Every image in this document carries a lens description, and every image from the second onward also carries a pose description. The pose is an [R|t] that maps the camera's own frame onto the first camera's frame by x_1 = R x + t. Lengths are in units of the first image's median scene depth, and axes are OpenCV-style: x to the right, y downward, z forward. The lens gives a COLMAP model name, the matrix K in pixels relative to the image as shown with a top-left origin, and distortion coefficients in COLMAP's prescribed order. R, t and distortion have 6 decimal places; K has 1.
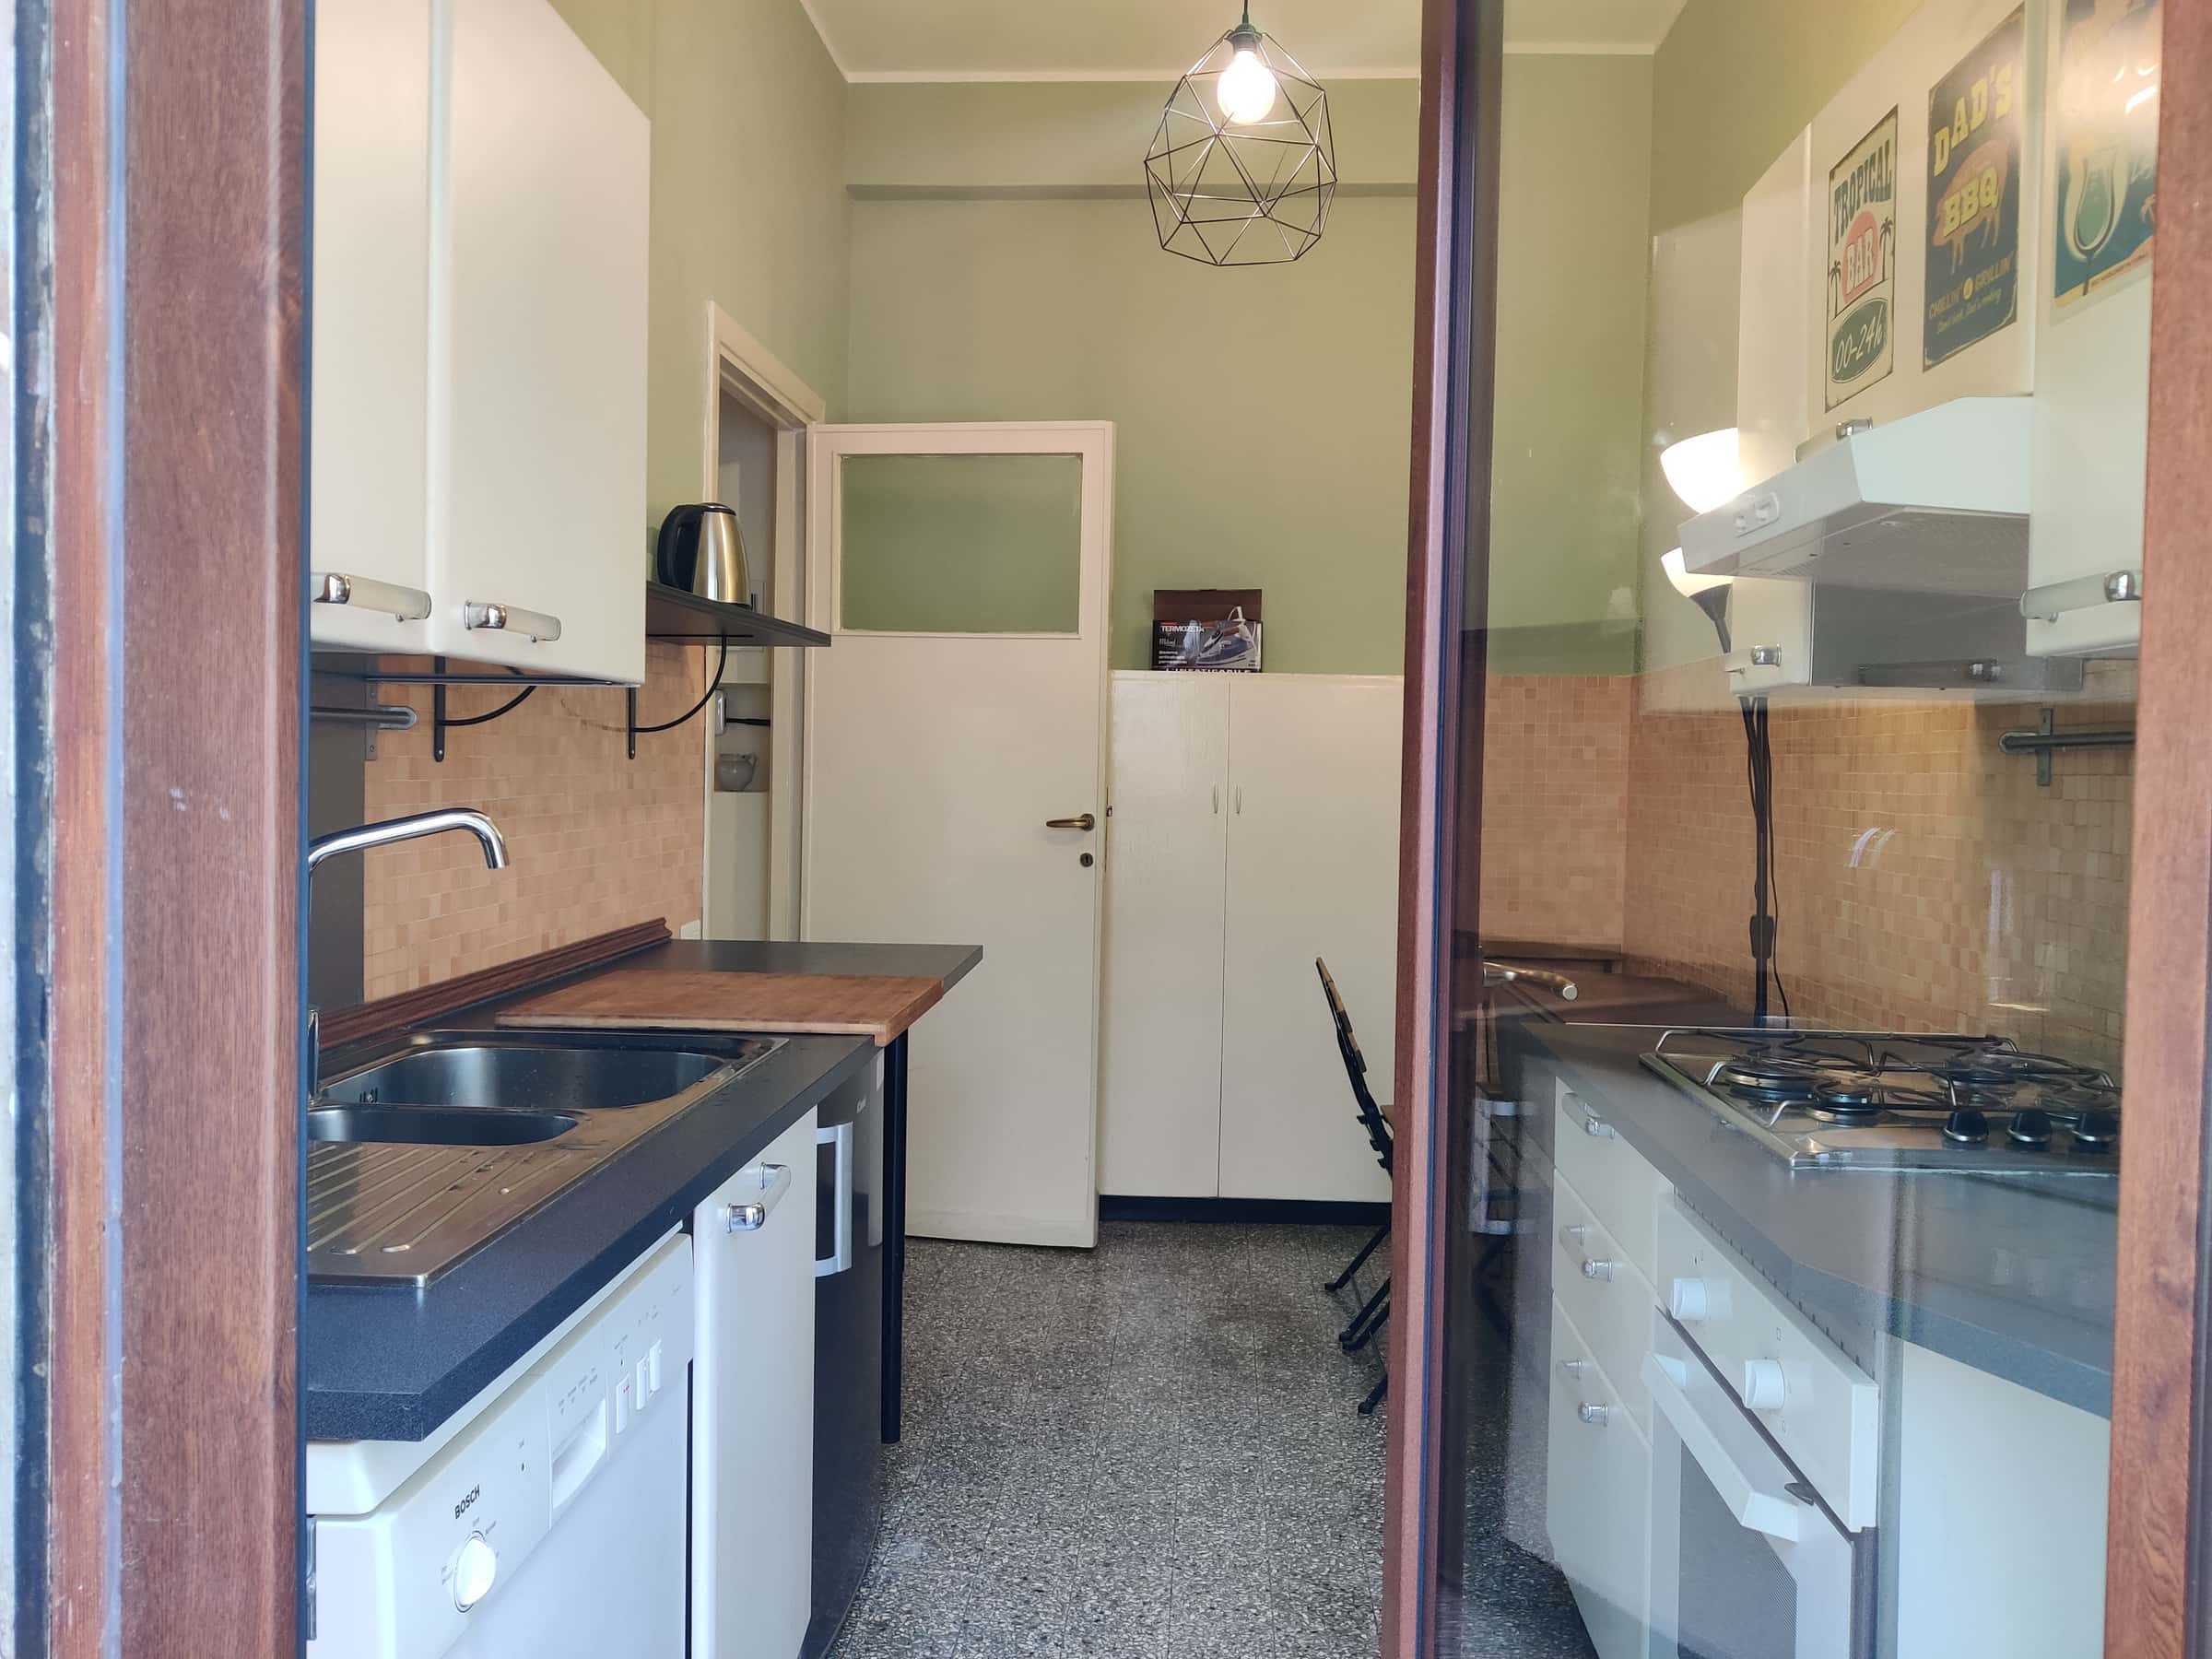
lens RADIAL K [[1660.6, 0, 1155.0], [0, 1660.6, 805.2], [0, 0, 1]] dist [0.013096, -0.020658]
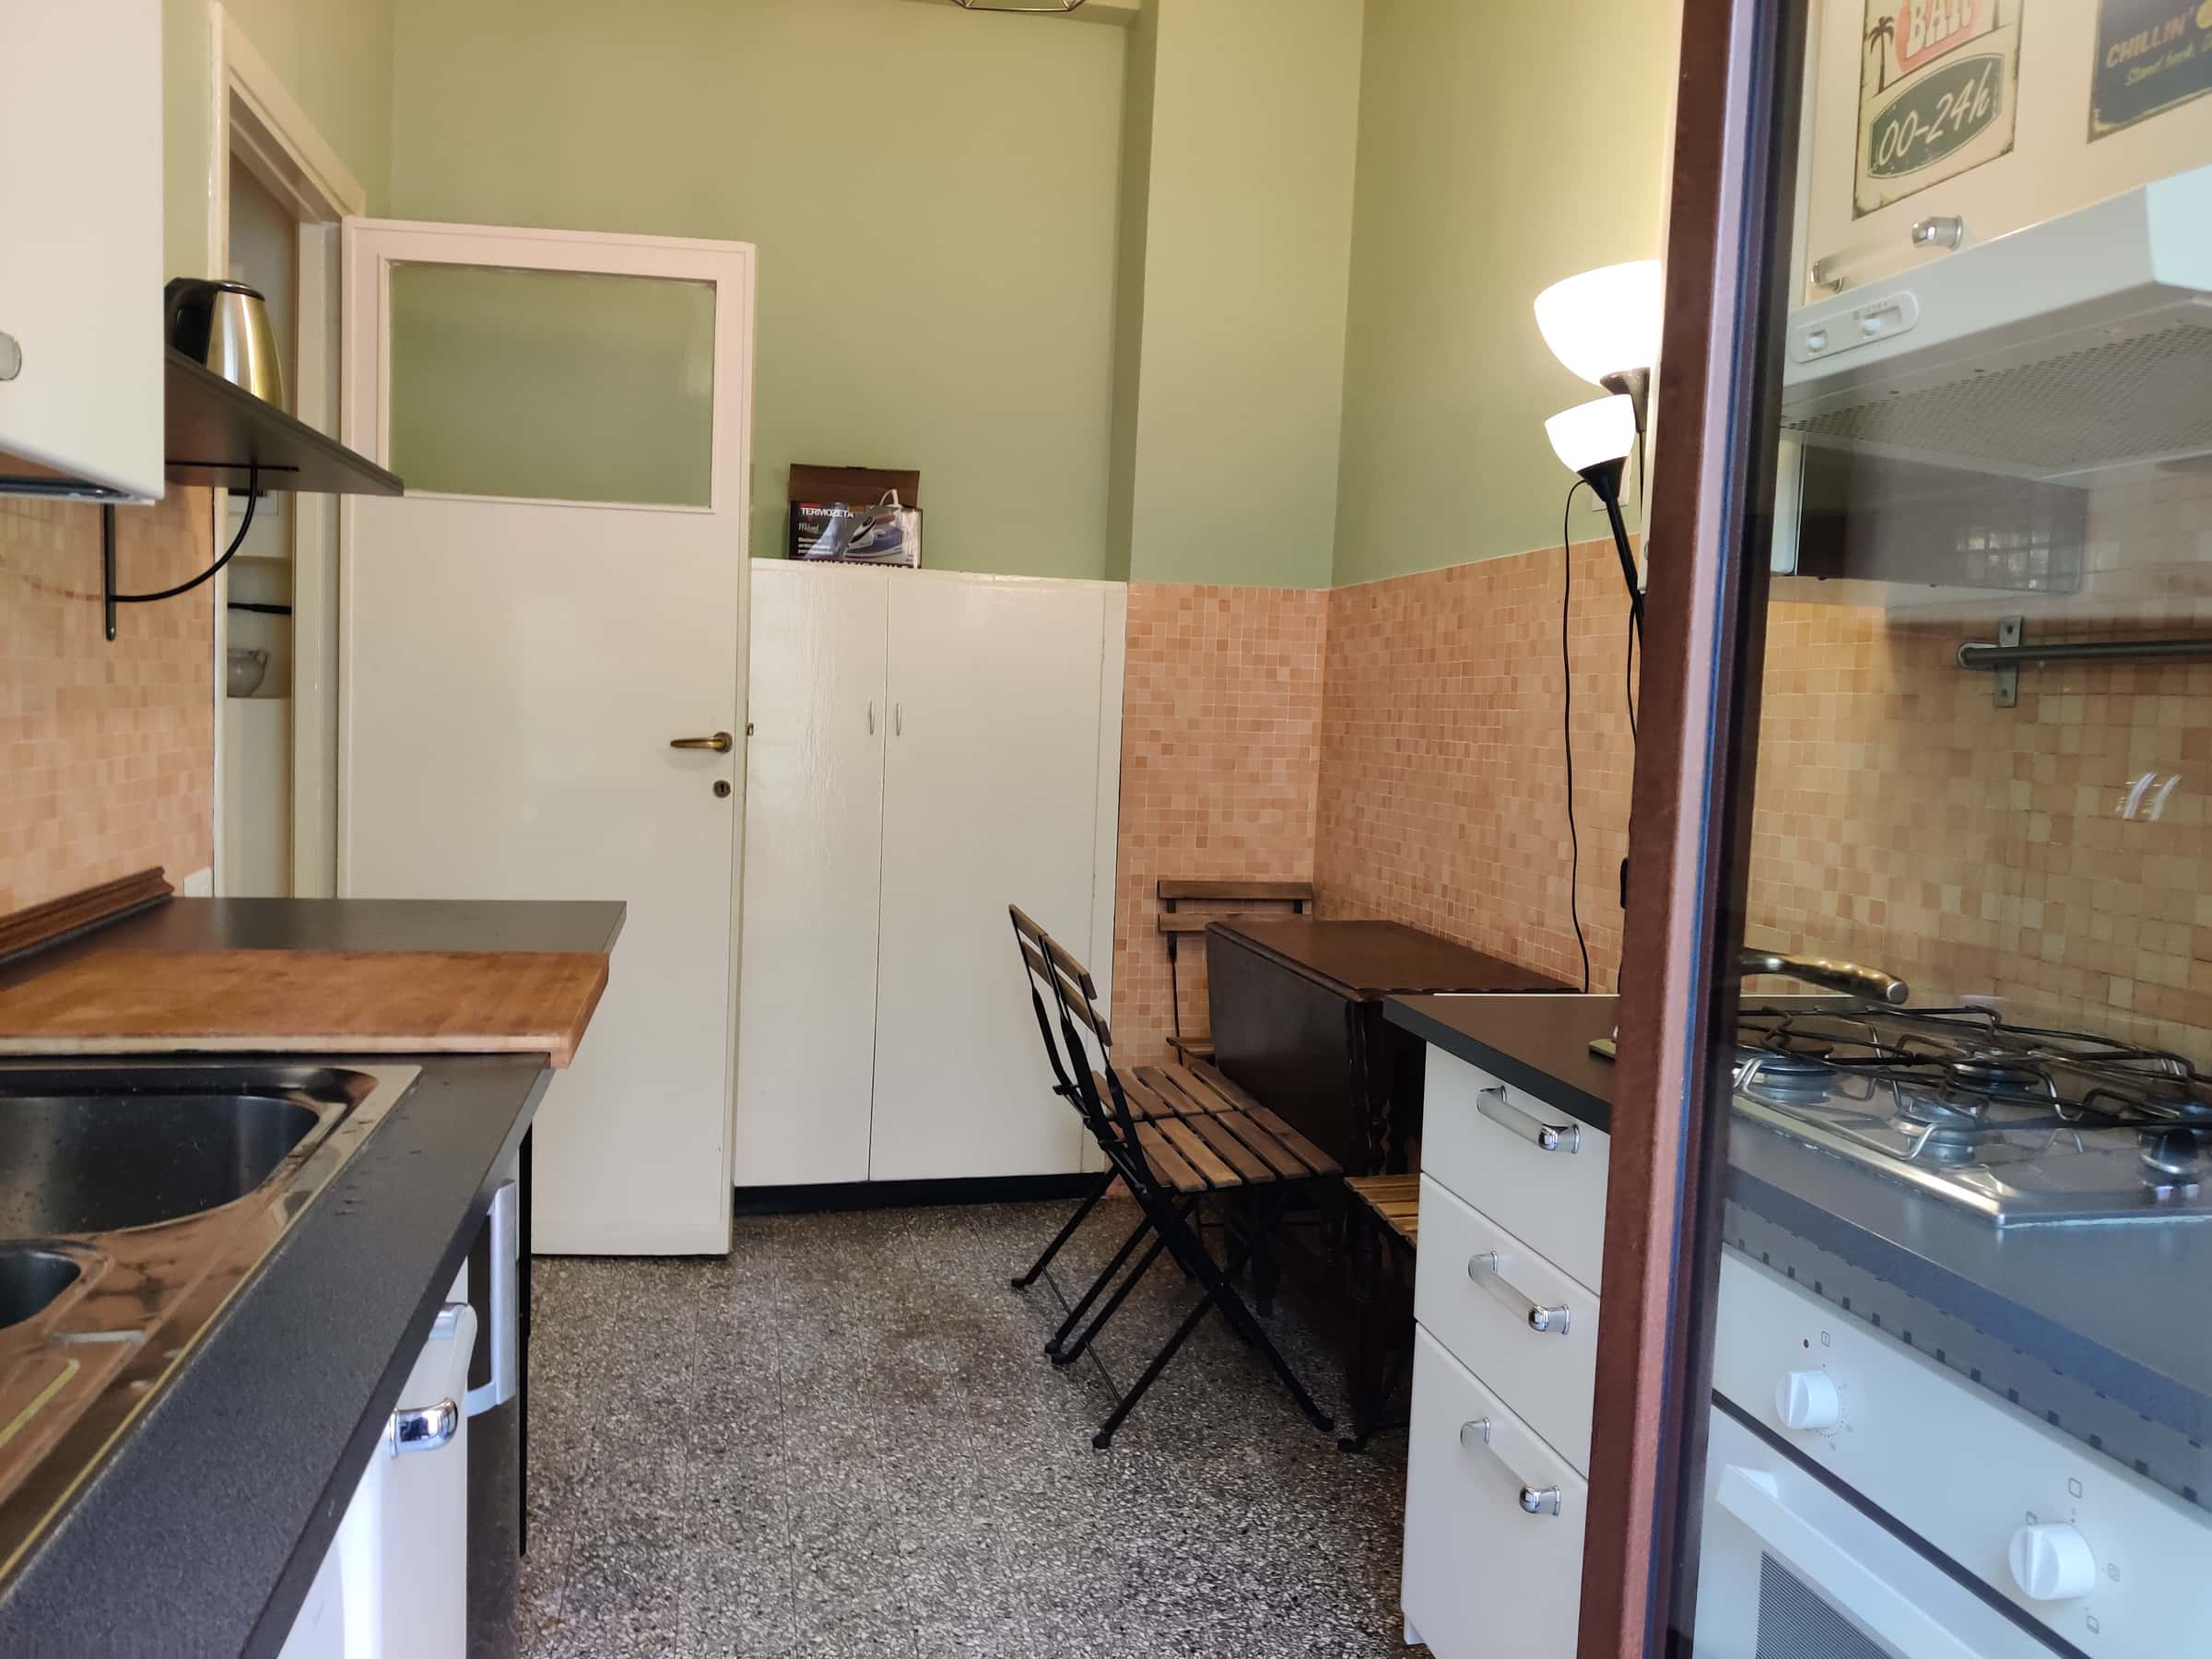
lens RADIAL K [[1660.6, 0, 1113.6], [0, 1660.6, 830.0], [0, 0, 1]] dist [0.013096, -0.020658]
pose [[0.966466, -0.001686, 0.256789, -0.077206], [-0.013272, 0.998314, 0.056505, 0.005539], [-0.256451, -0.058018, 0.964814, 0.190561]]
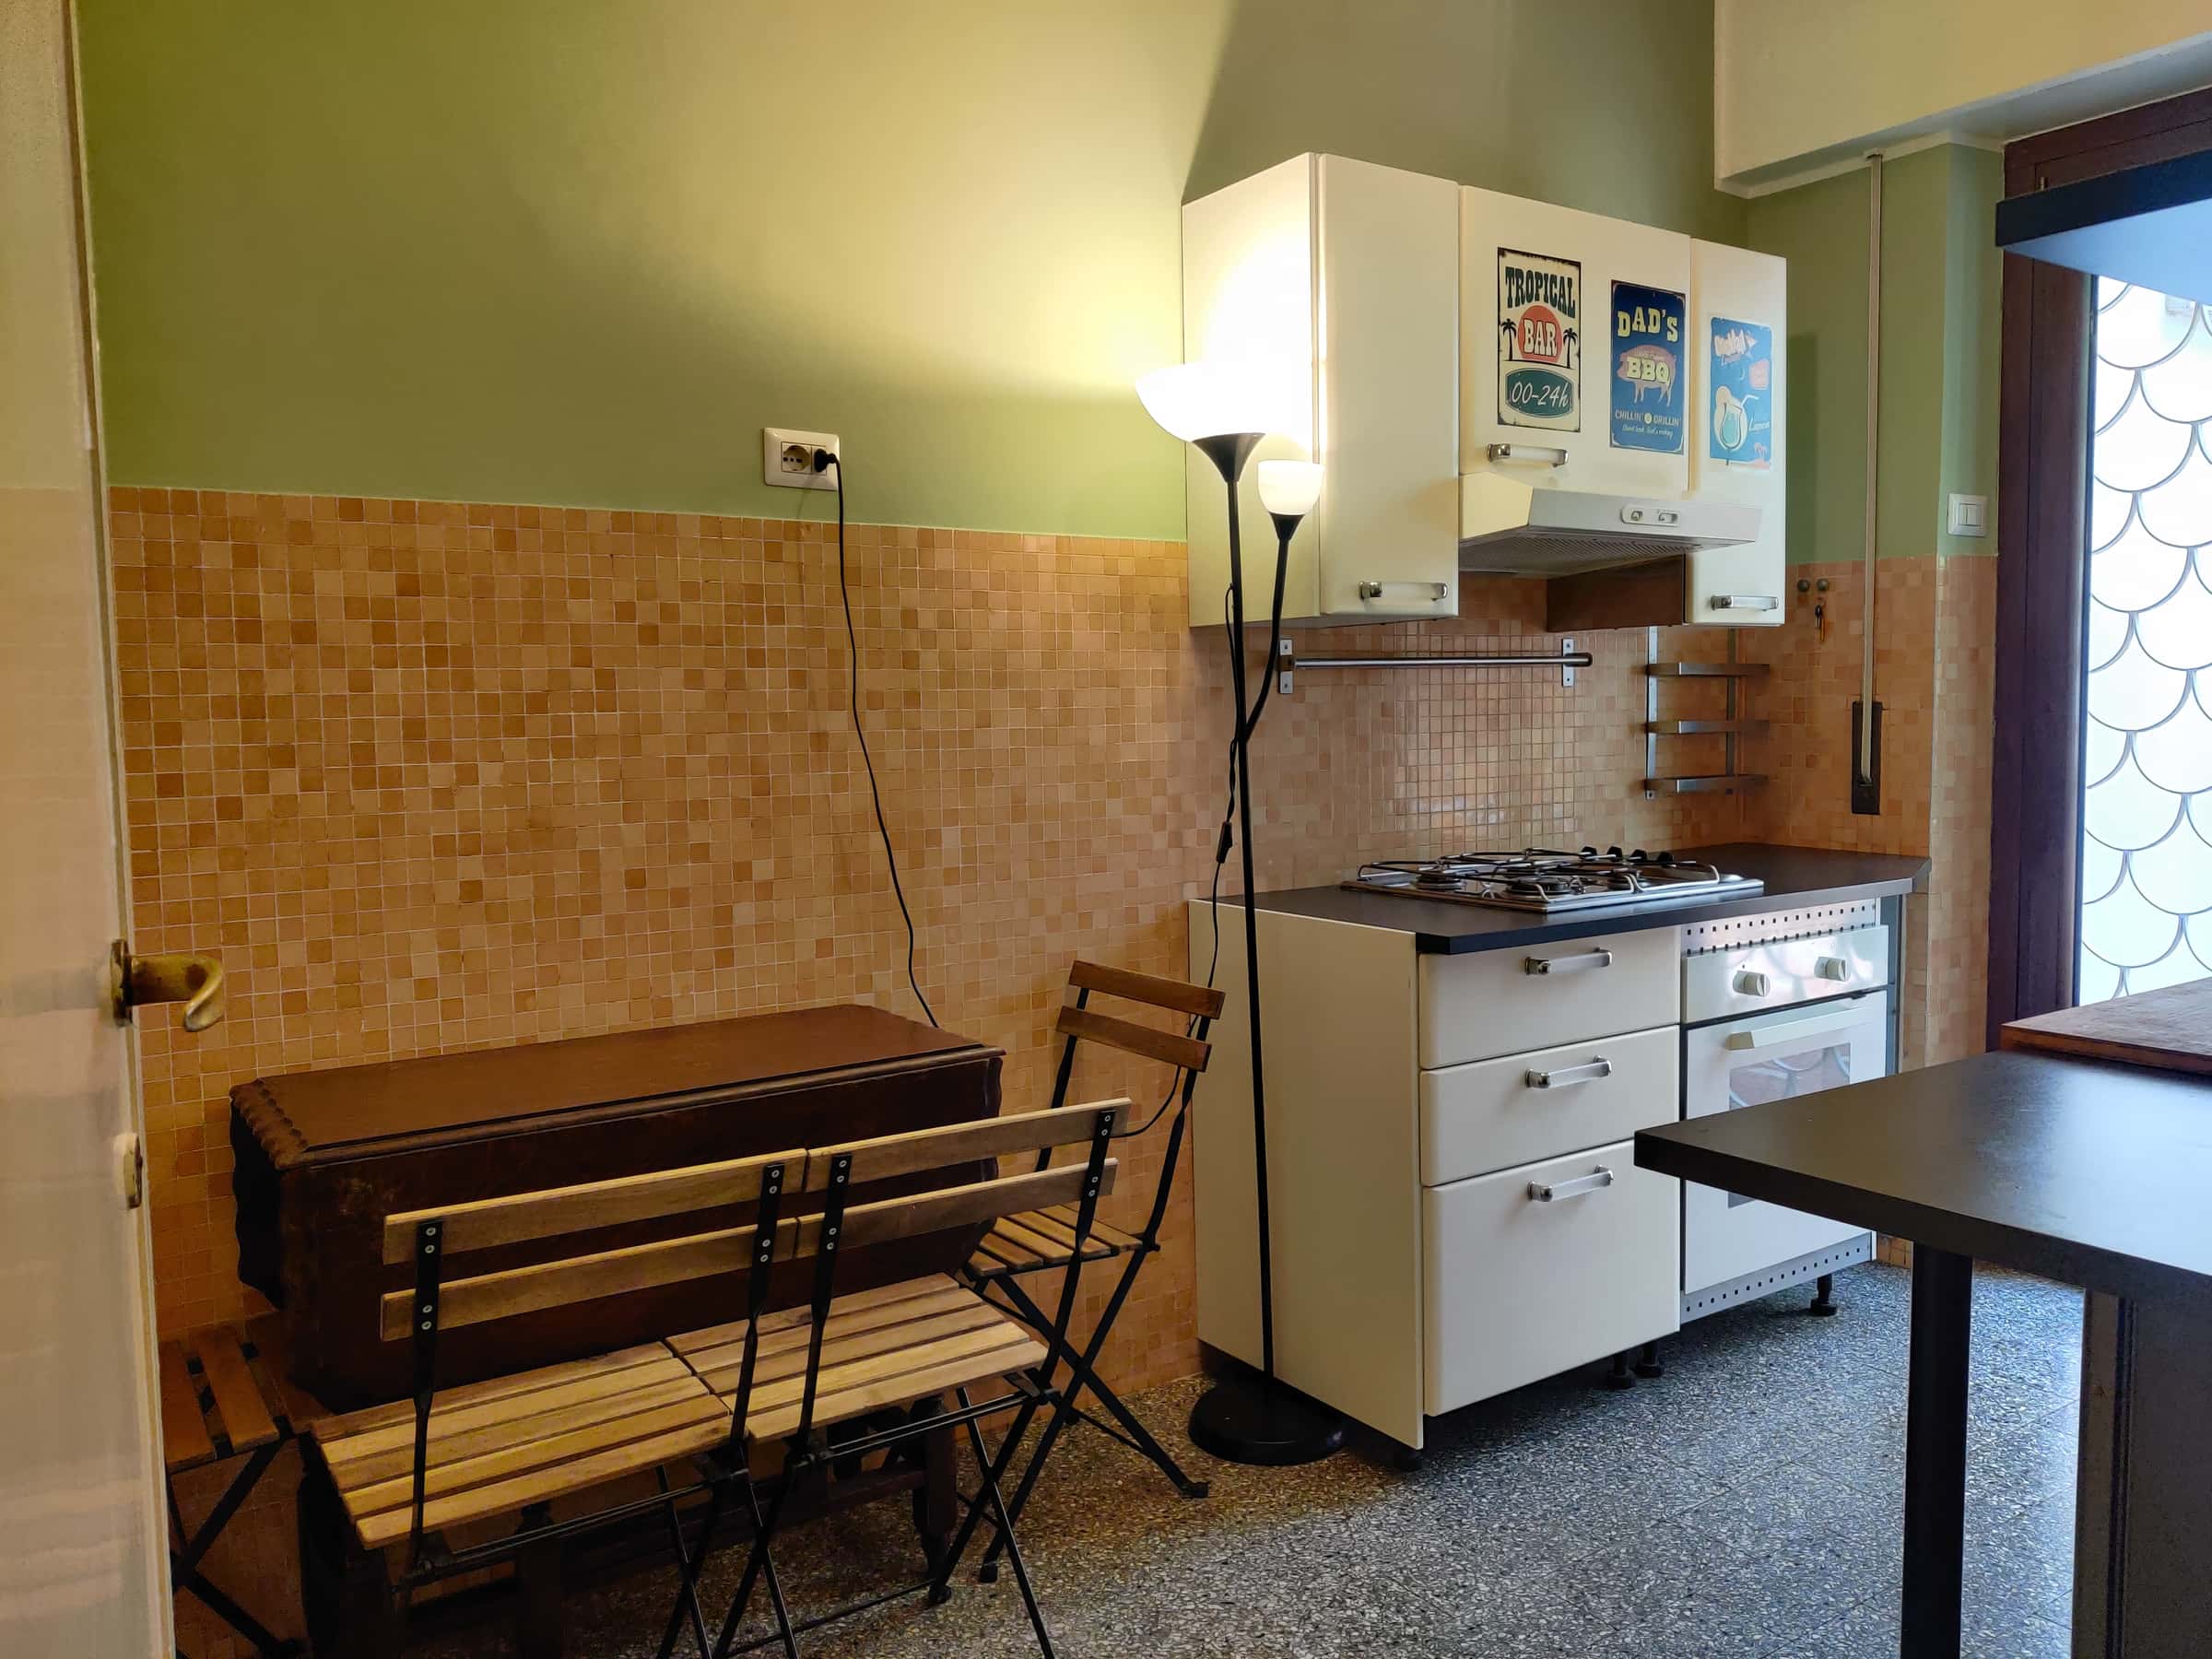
lens RADIAL K [[1660.6, 0, 1101.3], [0, 1660.6, 838.3], [0, 0, 1]] dist [0.013096, -0.020658]
pose [[-0.586463, -0.072112, 0.806760, -0.325558], [0.025675, 0.993873, 0.107501, -0.028926], [-0.809569, 0.083759, -0.581018, 1.245790]]
